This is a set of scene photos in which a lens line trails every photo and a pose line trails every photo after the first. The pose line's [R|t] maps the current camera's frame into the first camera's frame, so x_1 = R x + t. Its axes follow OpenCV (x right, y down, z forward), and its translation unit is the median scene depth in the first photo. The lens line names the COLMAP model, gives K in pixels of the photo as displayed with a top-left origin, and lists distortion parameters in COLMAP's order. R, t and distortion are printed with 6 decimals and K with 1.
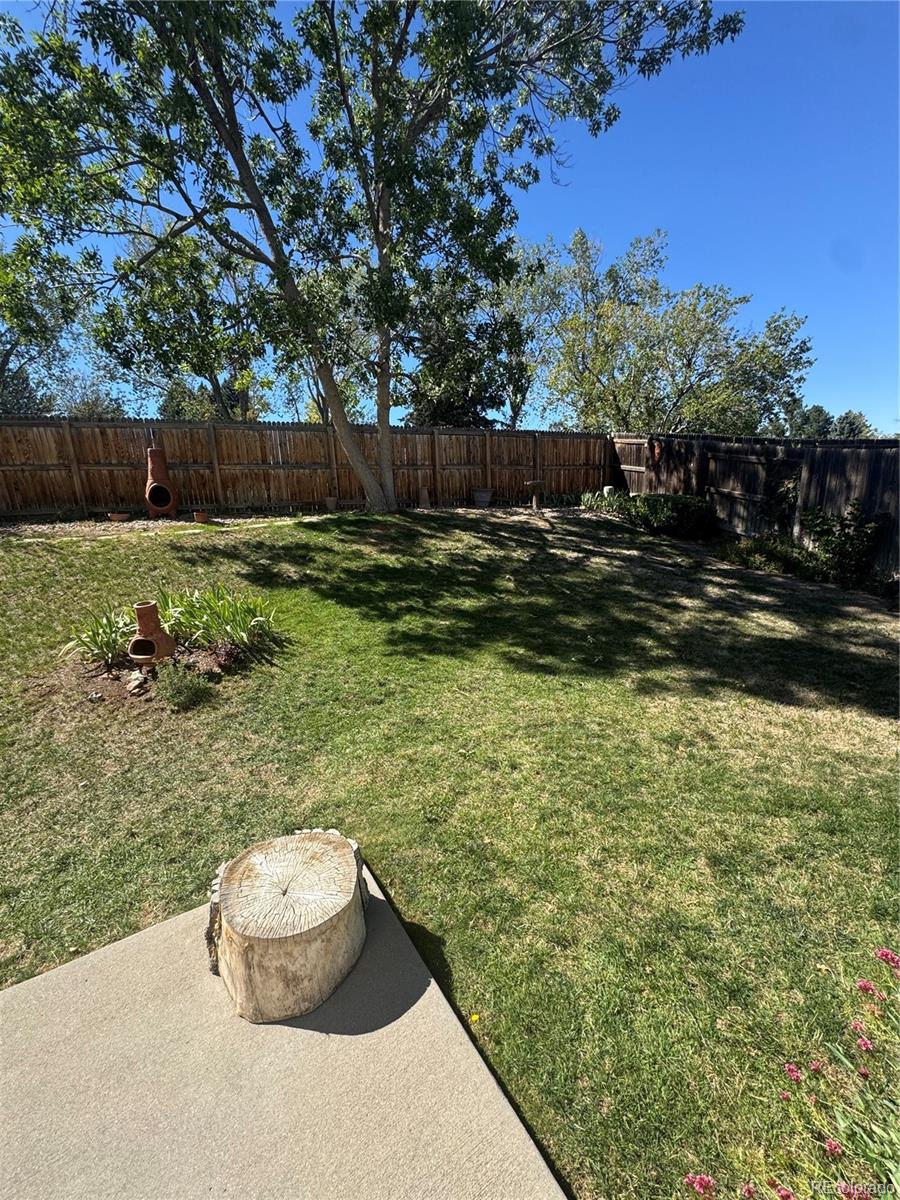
lens RADIAL K [[475.4, 0, 450.0], [0, 475.4, 600.0], [0, 0, 1]] dist [-0.006345, 0.000184]
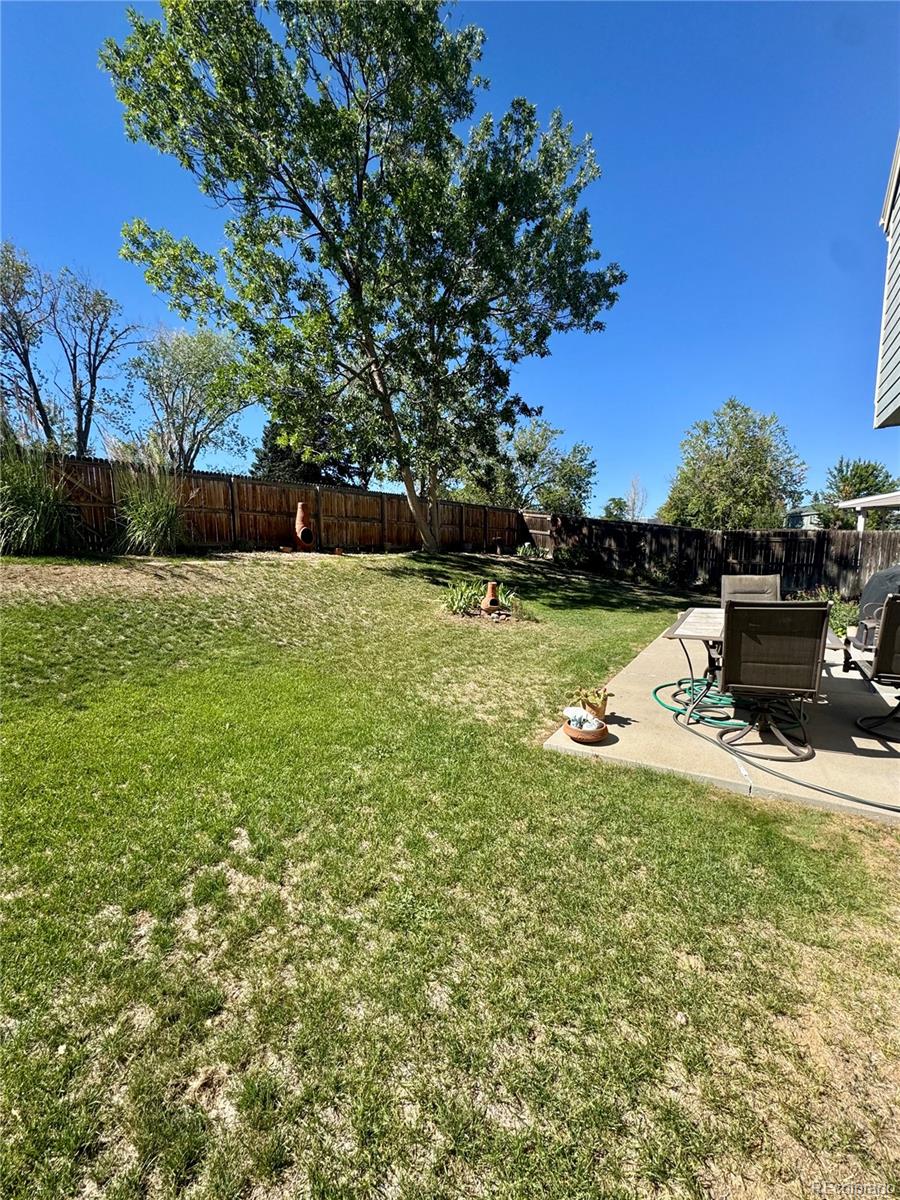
lens RADIAL K [[475.4, 0, 450.0], [0, 475.4, 600.0], [0, 0, 1]] dist [-0.006345, 0.000184]
pose [[0.899875, -0.015774, 0.435863, -0.823682], [0.067571, 0.992322, -0.103594, 0.136970], [-0.430882, 0.122673, 0.894031, -0.399144]]
